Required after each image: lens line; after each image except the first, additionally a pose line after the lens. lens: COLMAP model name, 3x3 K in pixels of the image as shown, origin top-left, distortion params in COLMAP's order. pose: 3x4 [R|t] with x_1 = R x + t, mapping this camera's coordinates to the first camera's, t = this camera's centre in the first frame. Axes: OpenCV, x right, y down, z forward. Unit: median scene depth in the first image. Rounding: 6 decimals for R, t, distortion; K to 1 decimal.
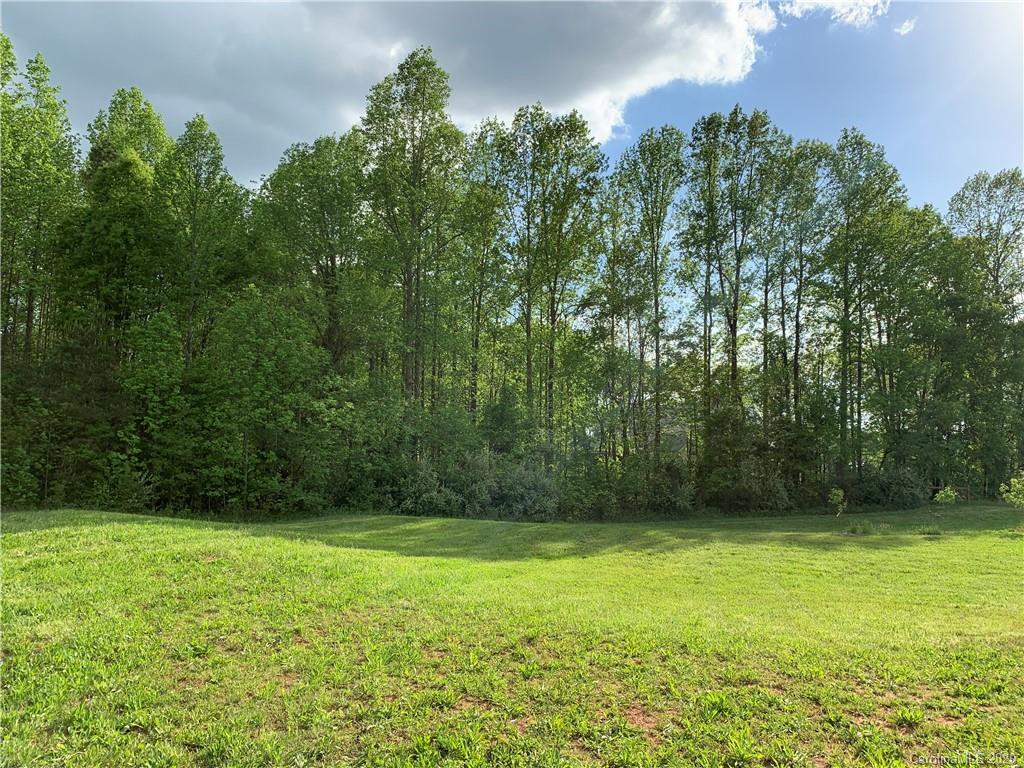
lens RADIAL K [[768.4, 0, 512.0], [0, 768.4, 384.0], [0, 0, 1]] dist [0.072442, -0.102290]
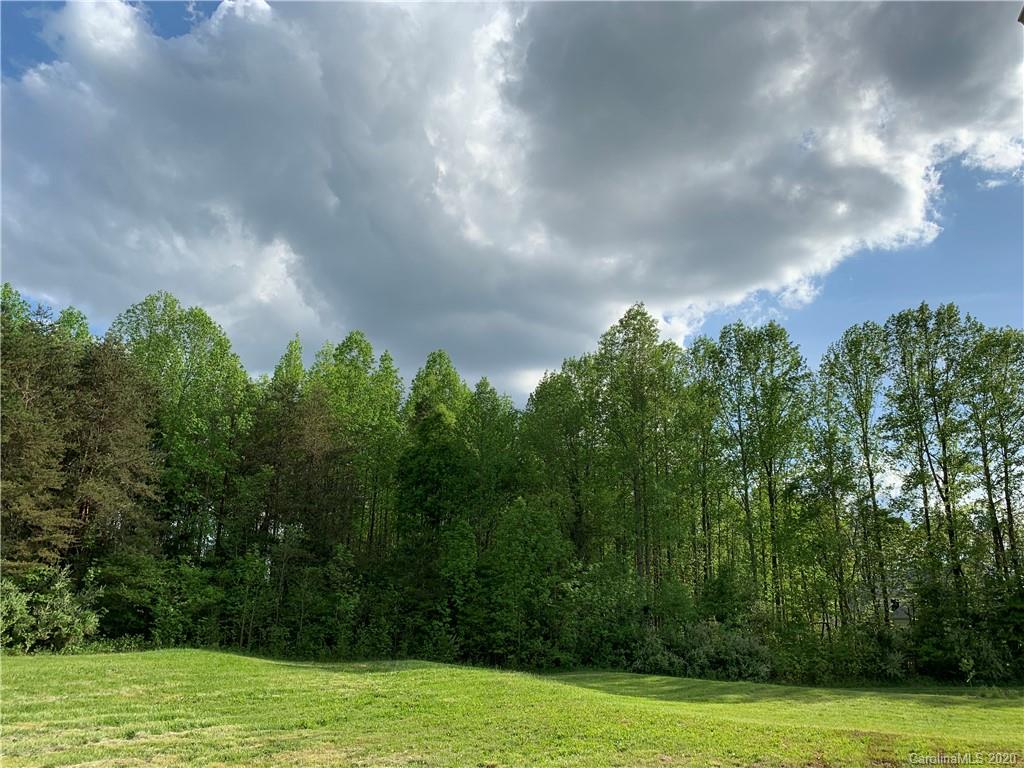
lens RADIAL K [[768.4, 0, 512.0], [0, 768.4, 384.0], [0, 0, 1]] dist [0.072442, -0.102290]
pose [[0.939738, -0.094351, -0.328618, 0.137478], [0.027254, 0.978782, -0.203083, -0.045217], [0.340806, 0.181888, 0.922371, -0.352688]]
